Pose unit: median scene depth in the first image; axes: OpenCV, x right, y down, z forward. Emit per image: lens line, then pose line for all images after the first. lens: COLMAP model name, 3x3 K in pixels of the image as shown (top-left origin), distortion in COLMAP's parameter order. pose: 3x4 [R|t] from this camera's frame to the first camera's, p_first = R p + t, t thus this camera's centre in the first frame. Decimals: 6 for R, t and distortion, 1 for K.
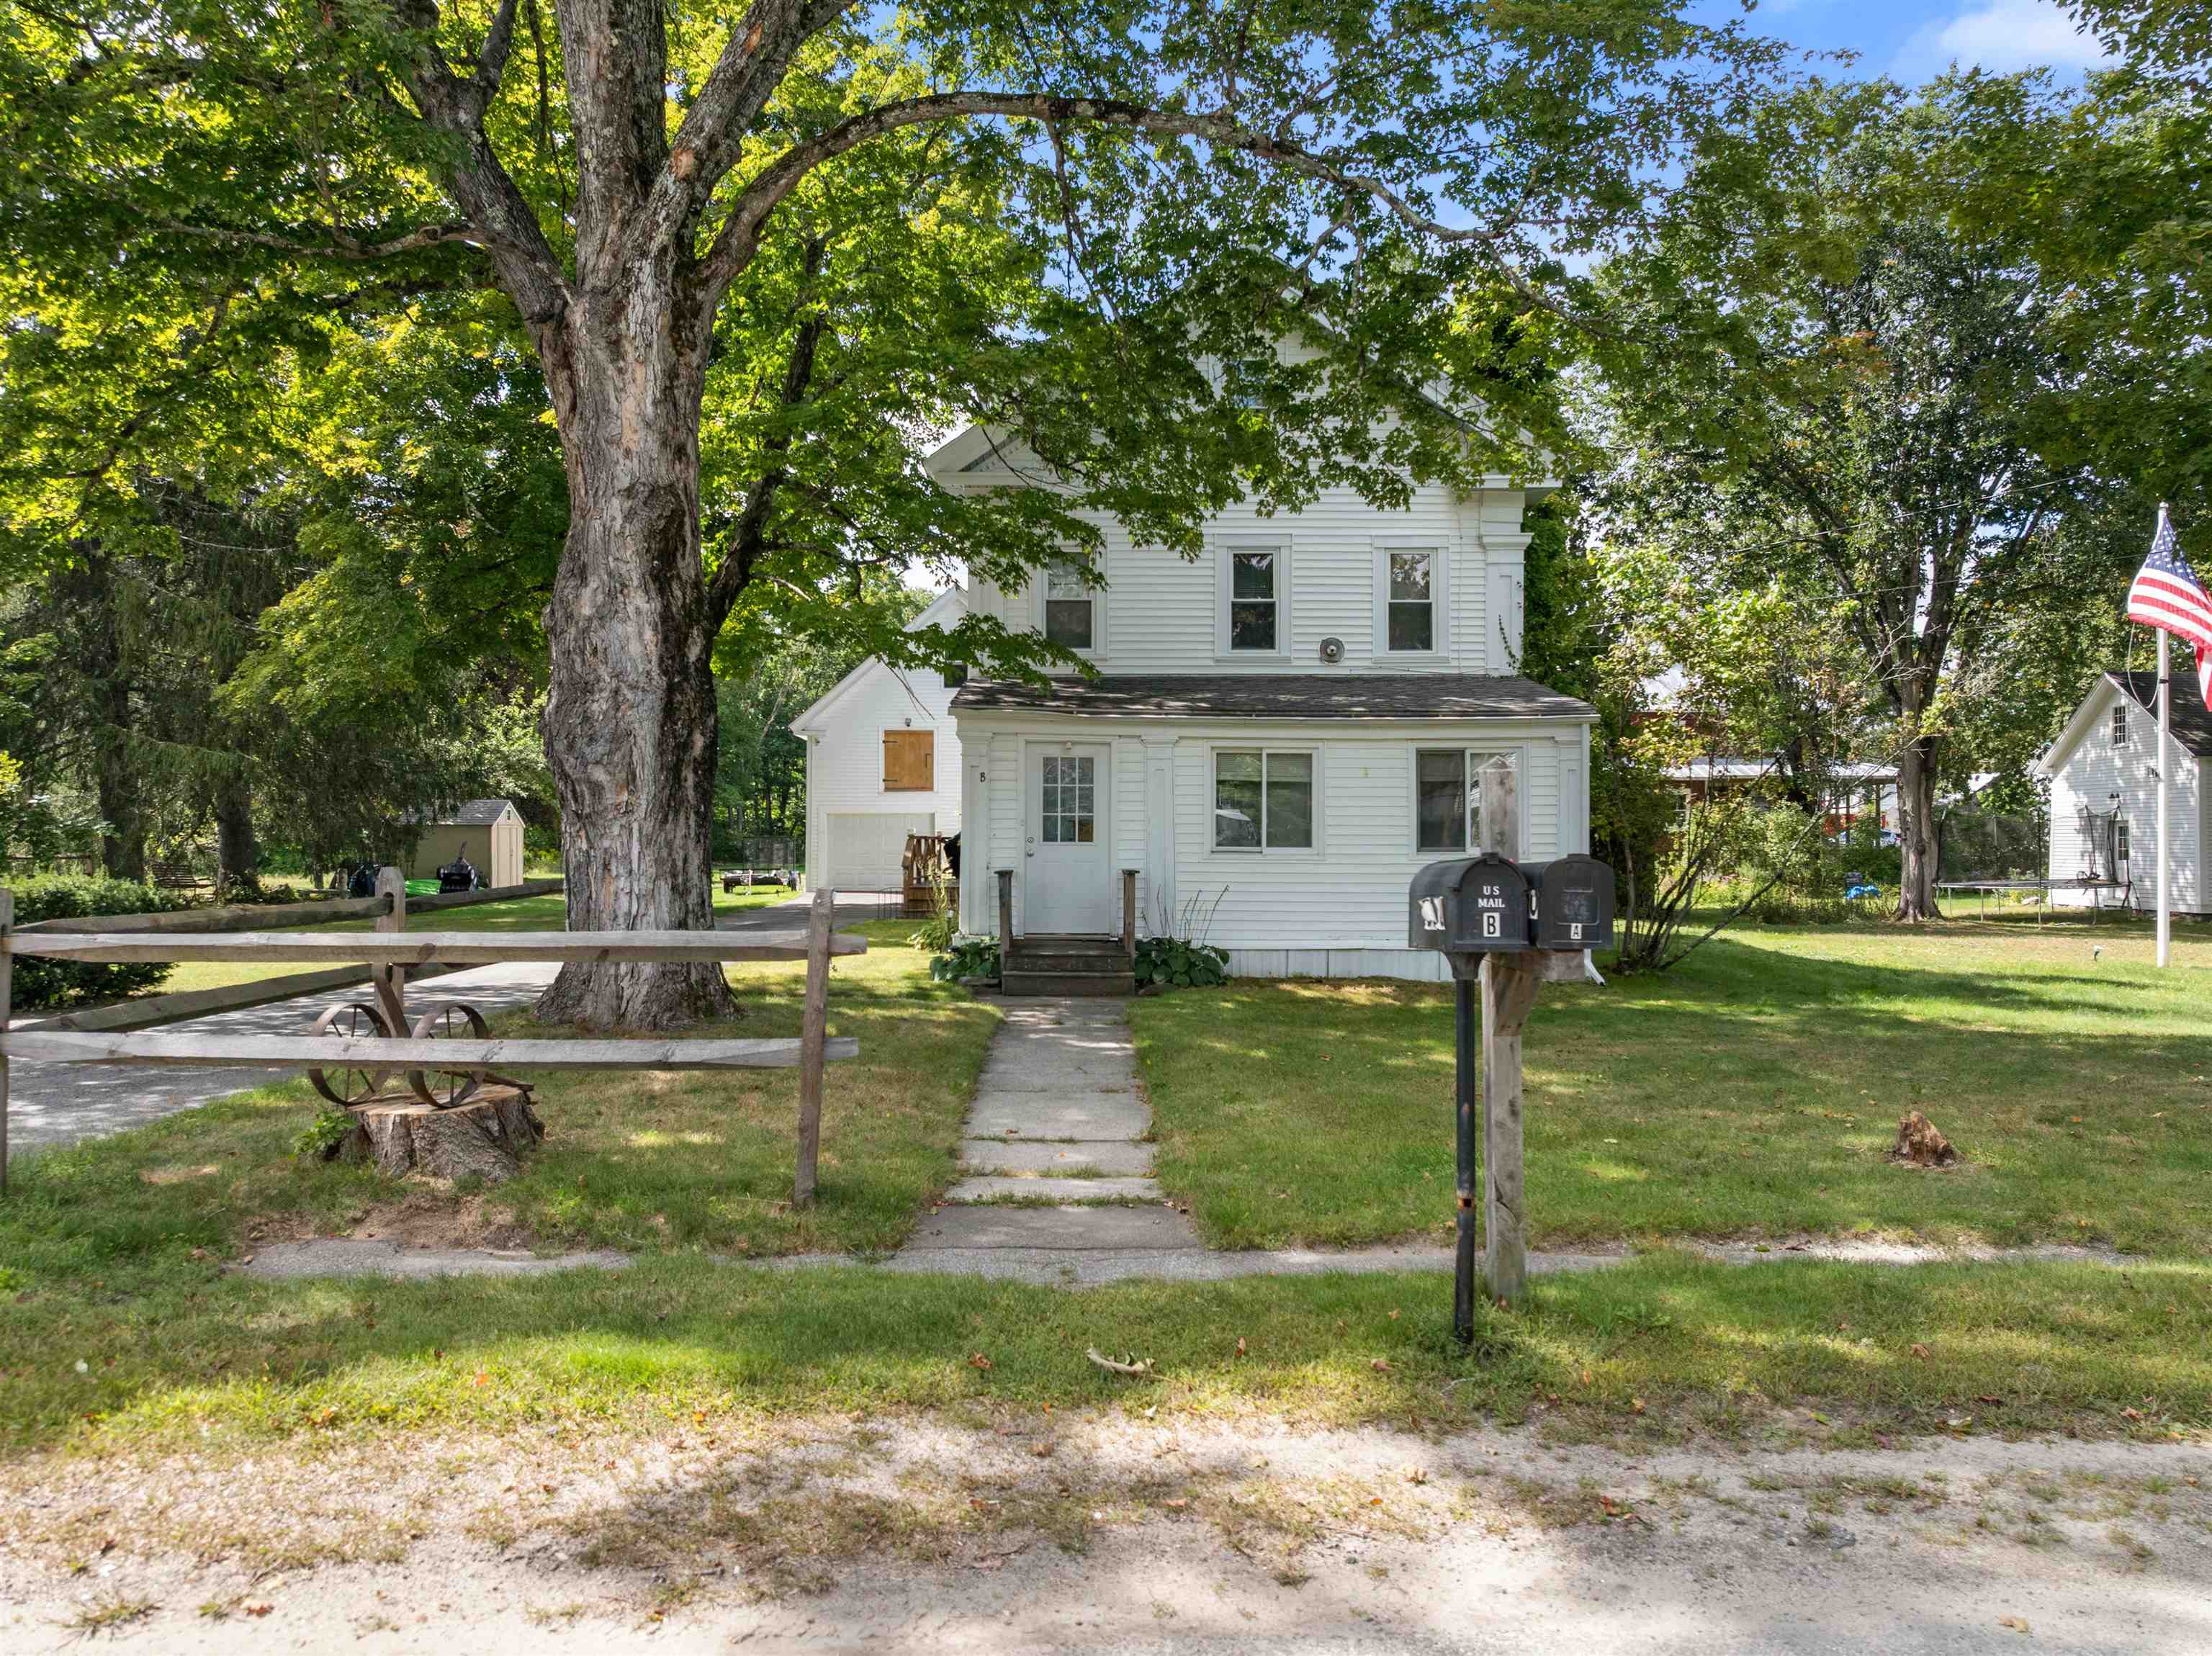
lens RADIAL K [[1580.3, 0, 1113.5], [0, 1580.3, 842.8], [0, 0, 1]] dist [-0.036710, 0.000419]
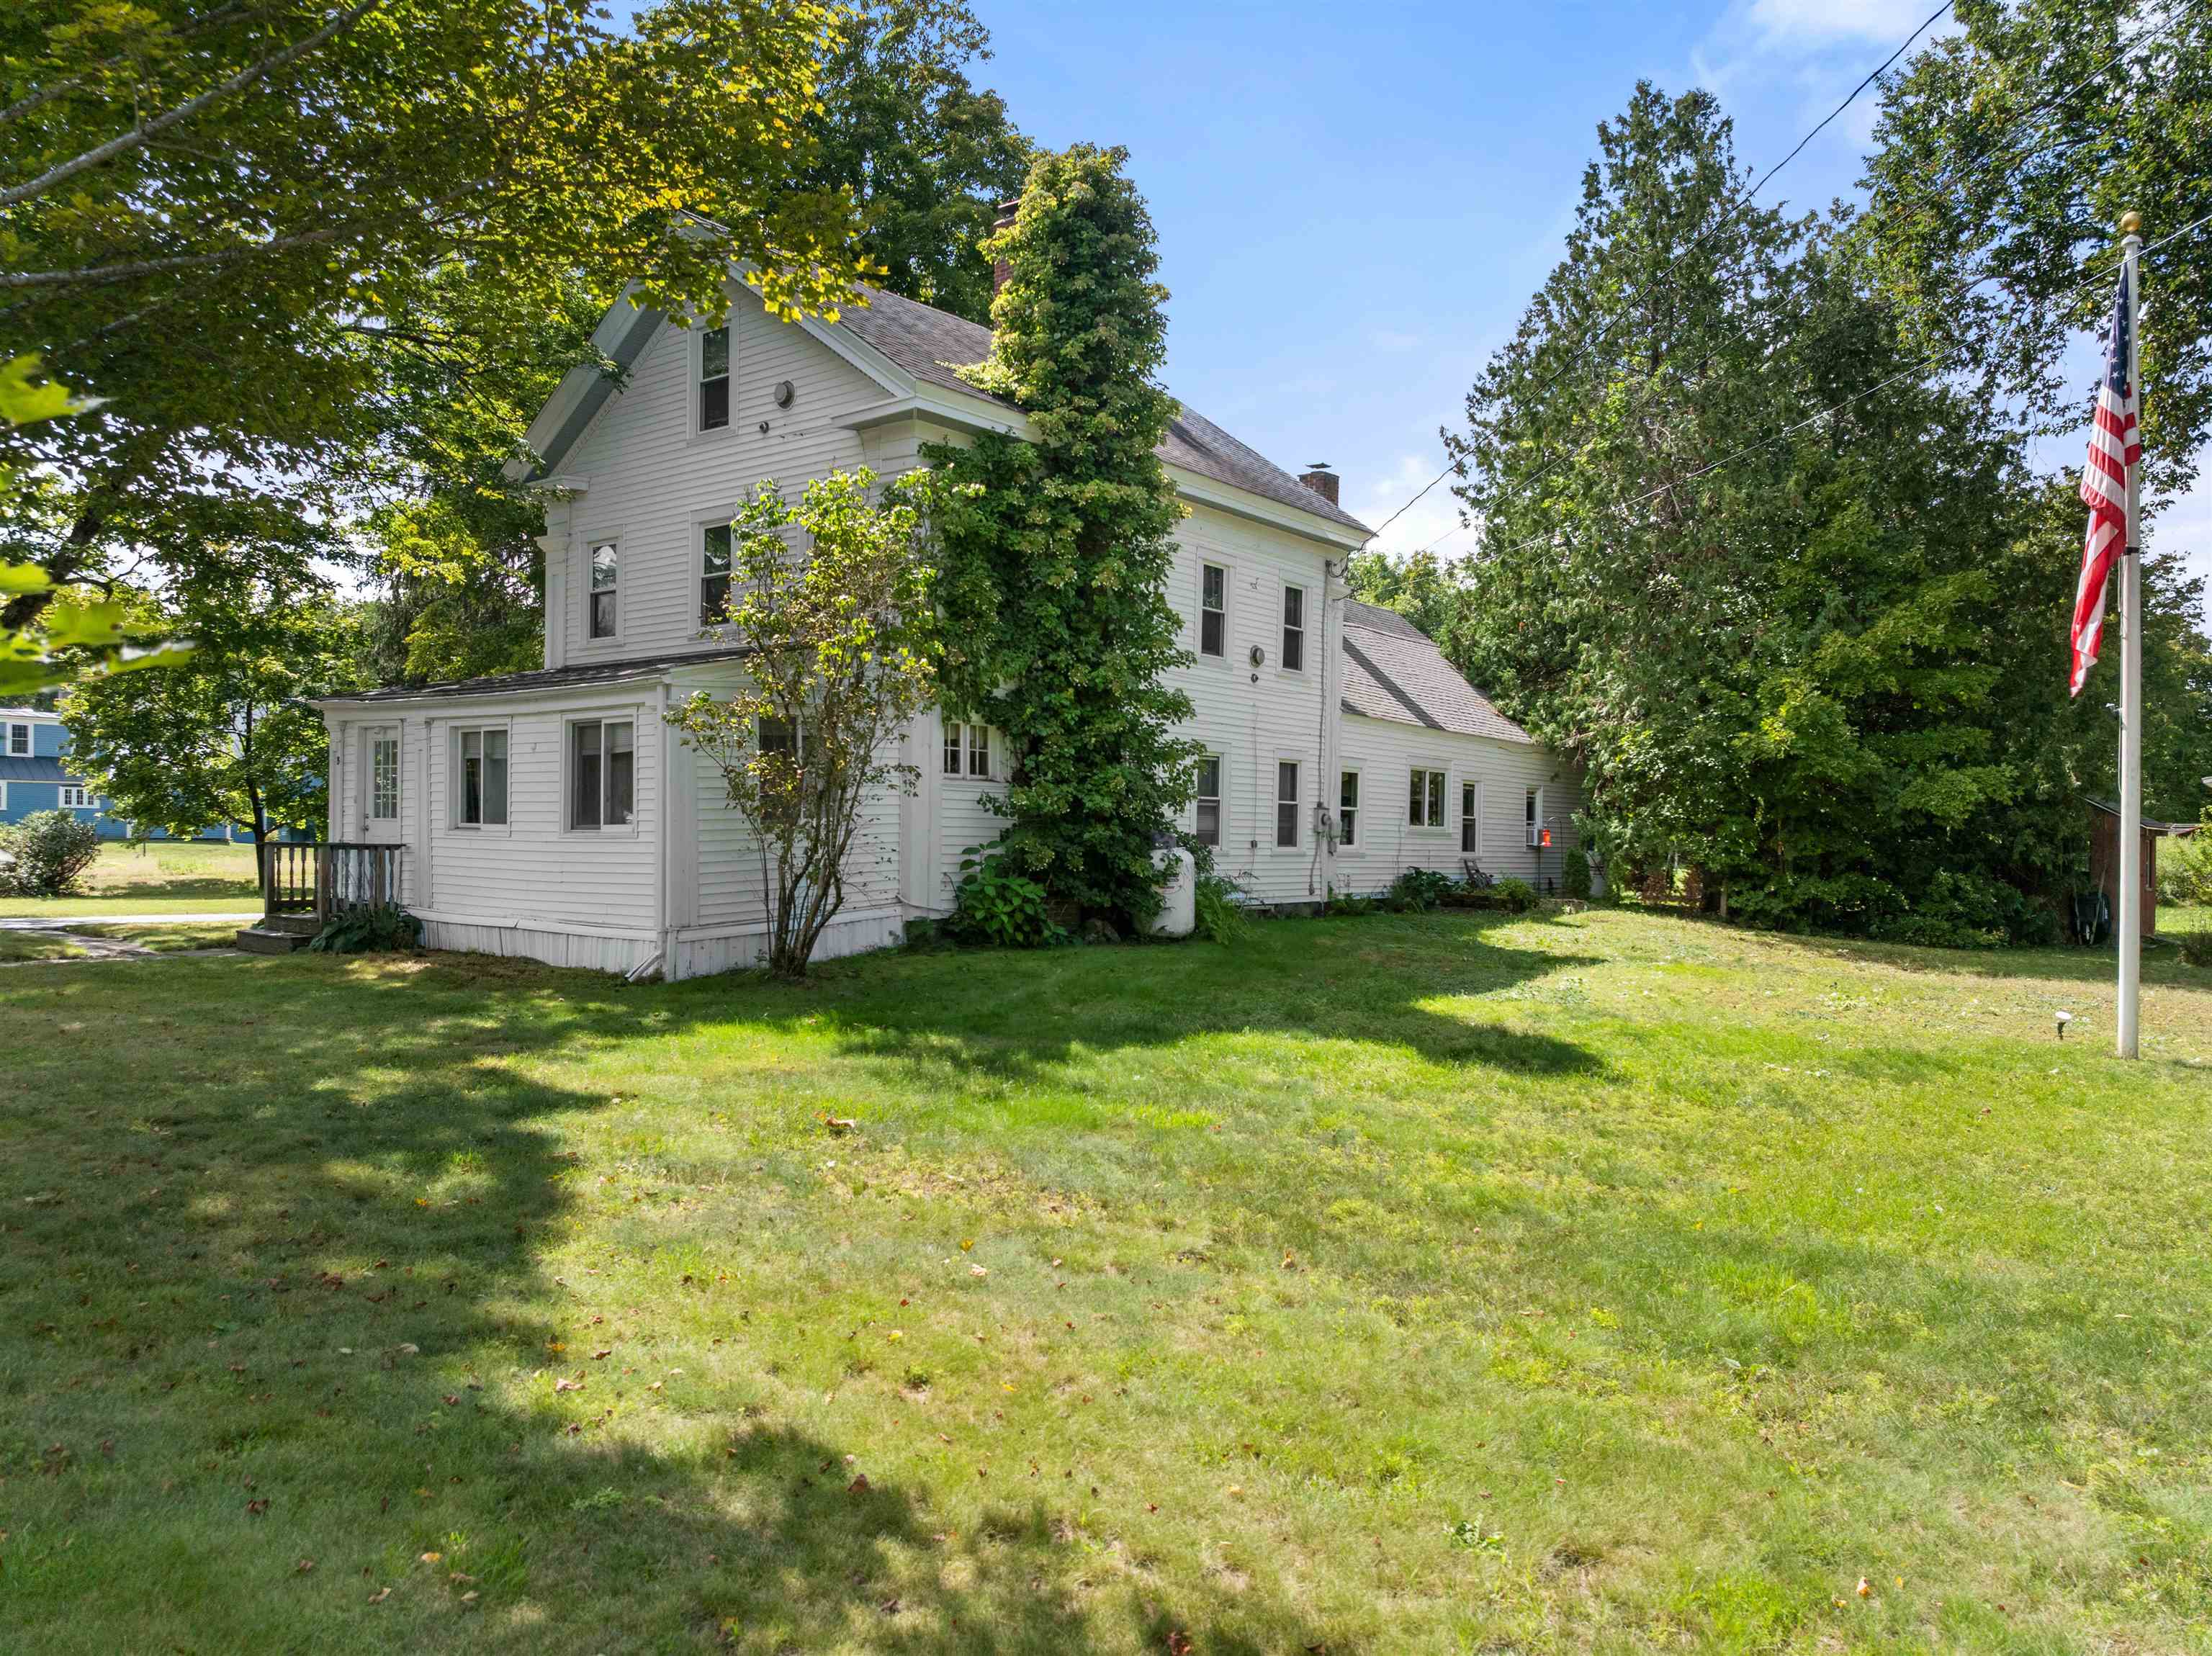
lens RADIAL K [[1567.2, 0, 1115.3], [0, 1567.2, 835.5], [0, 0, 1]] dist [-0.055881, 0.027804]
pose [[0.779371, 0.008958, -0.626498, 1.050872], [-0.008875, 0.999955, 0.003257, 0.003603], [0.626499, 0.003022, 0.779416, 0.477906]]
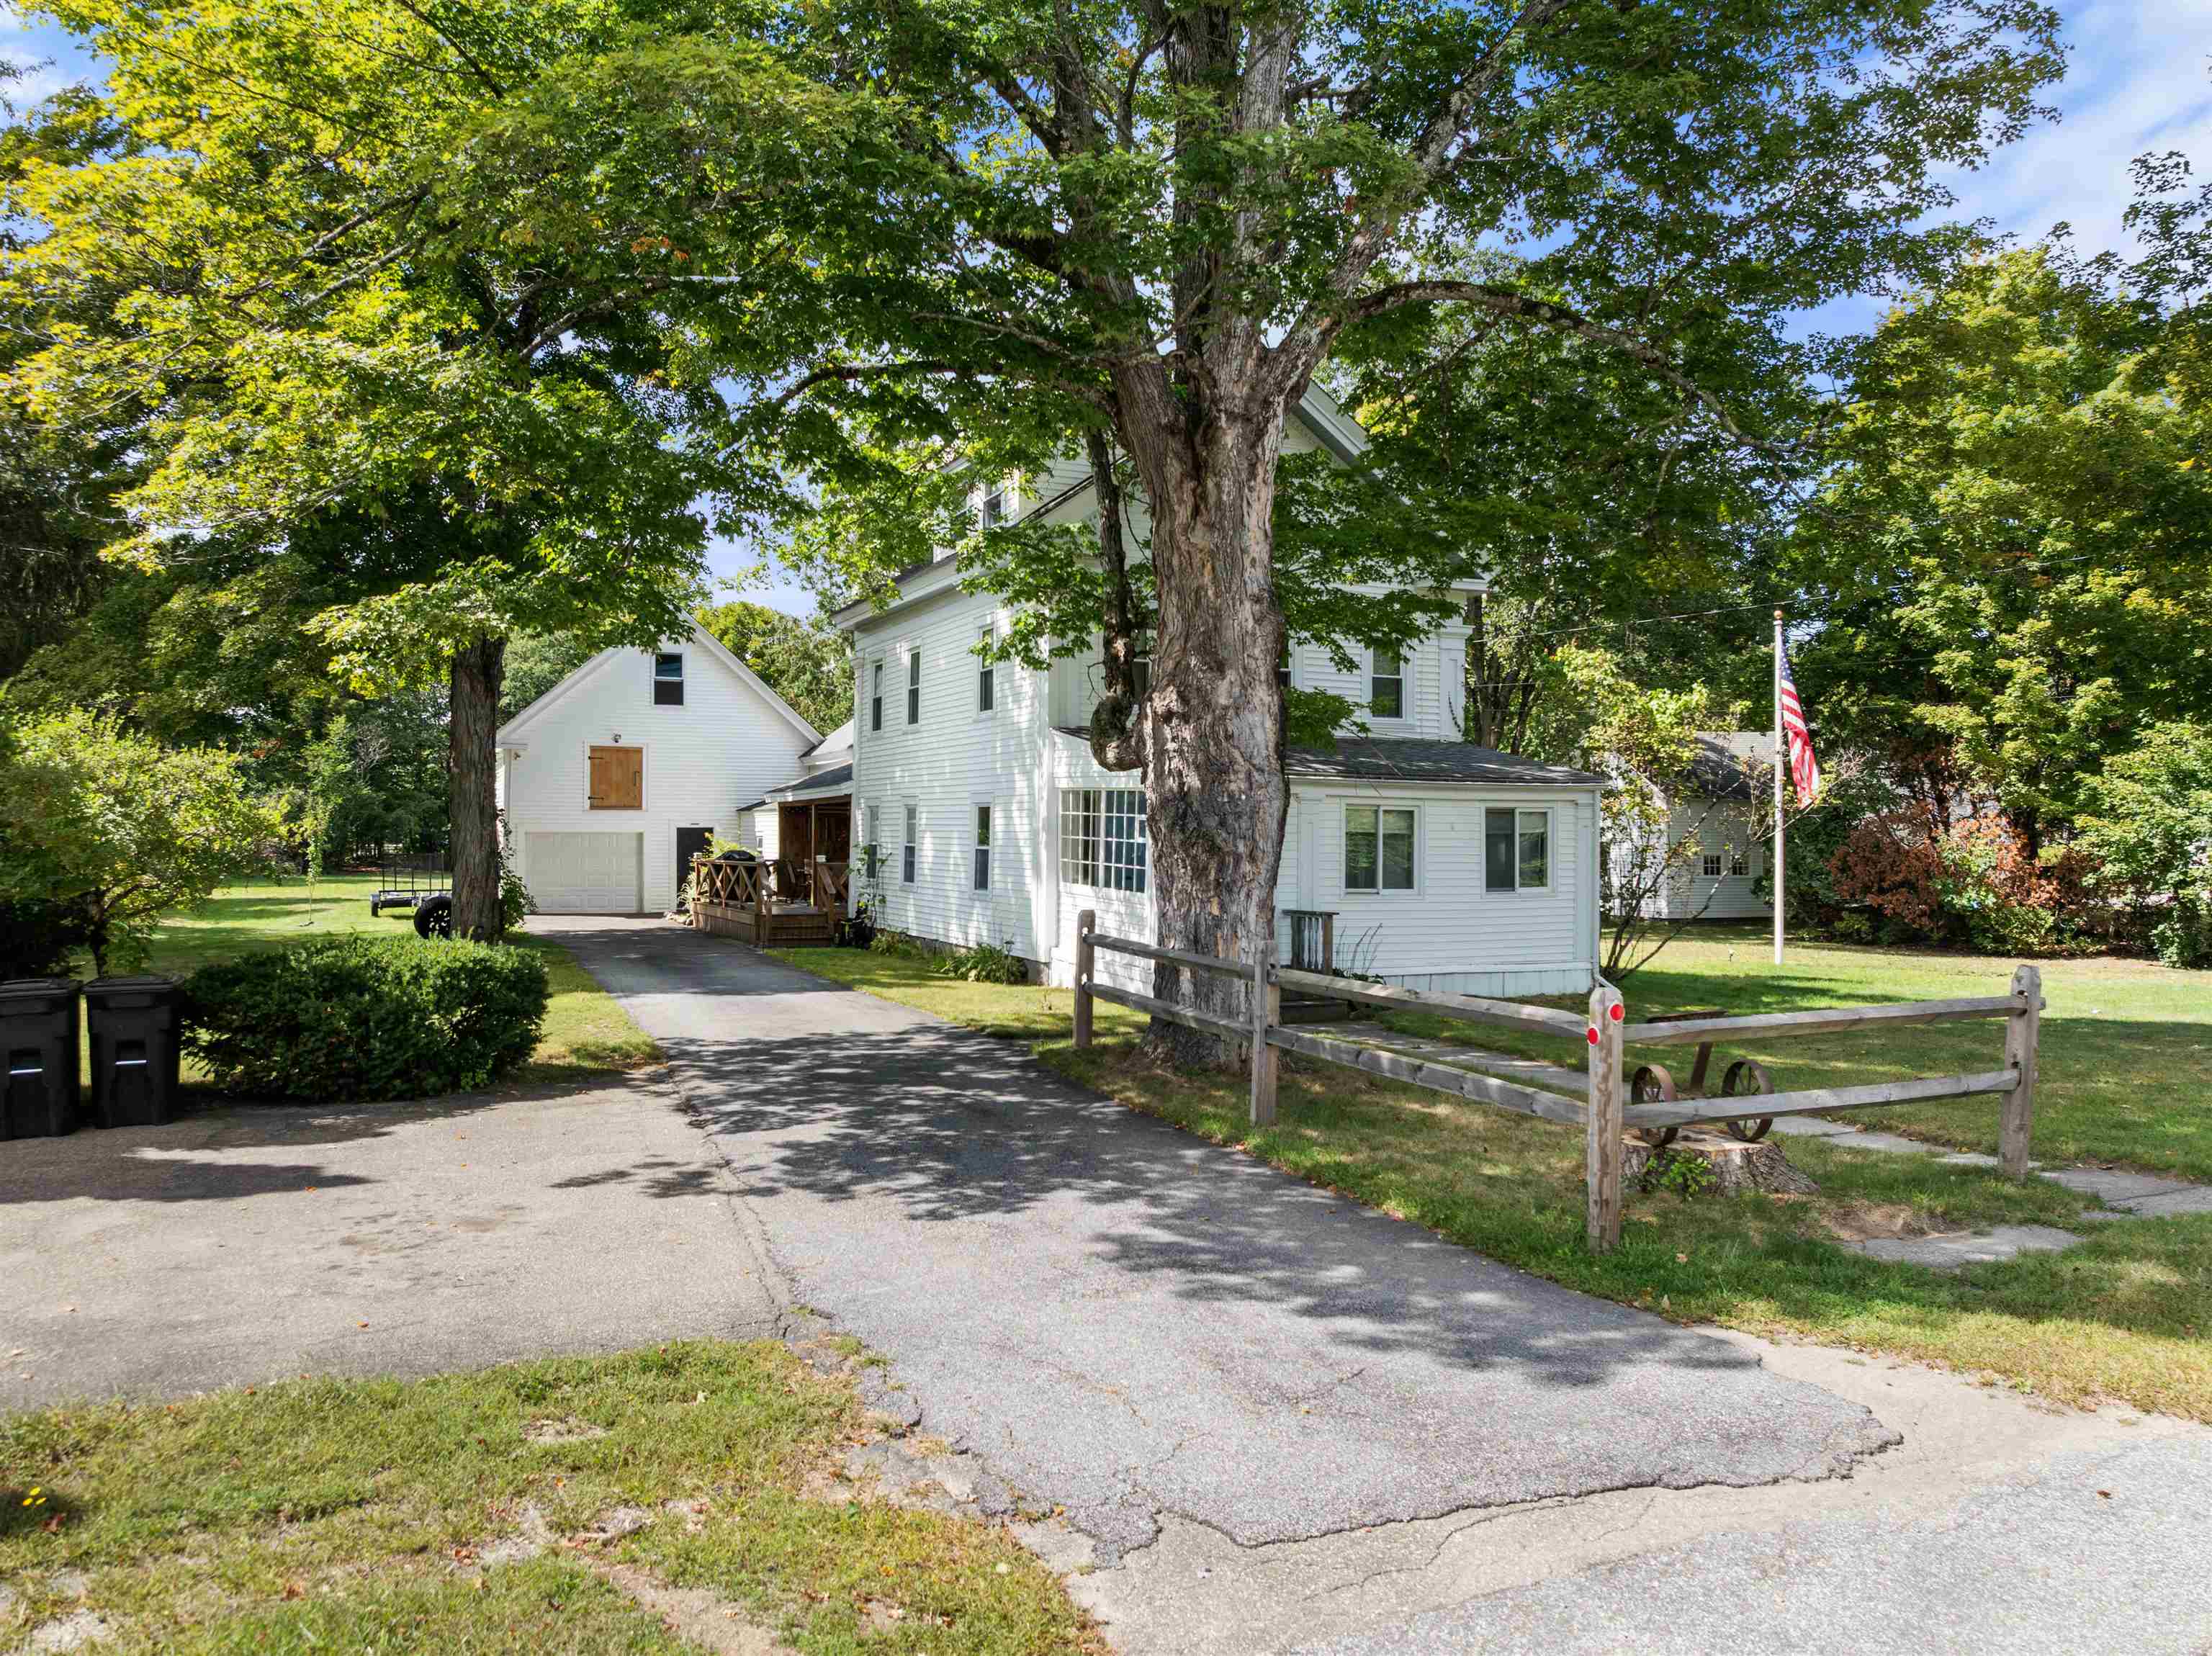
lens RADIAL K [[1558.0, 0, 1115.6], [0, 1558.0, 822.0], [0, 0, 1]] dist [-0.039401, 0.007001]
pose [[0.911399, 0.010571, 0.411389, -0.572692], [-0.005064, 0.999882, -0.014473, -0.029939], [-0.411494, 0.011107, 0.911345, 0.016206]]
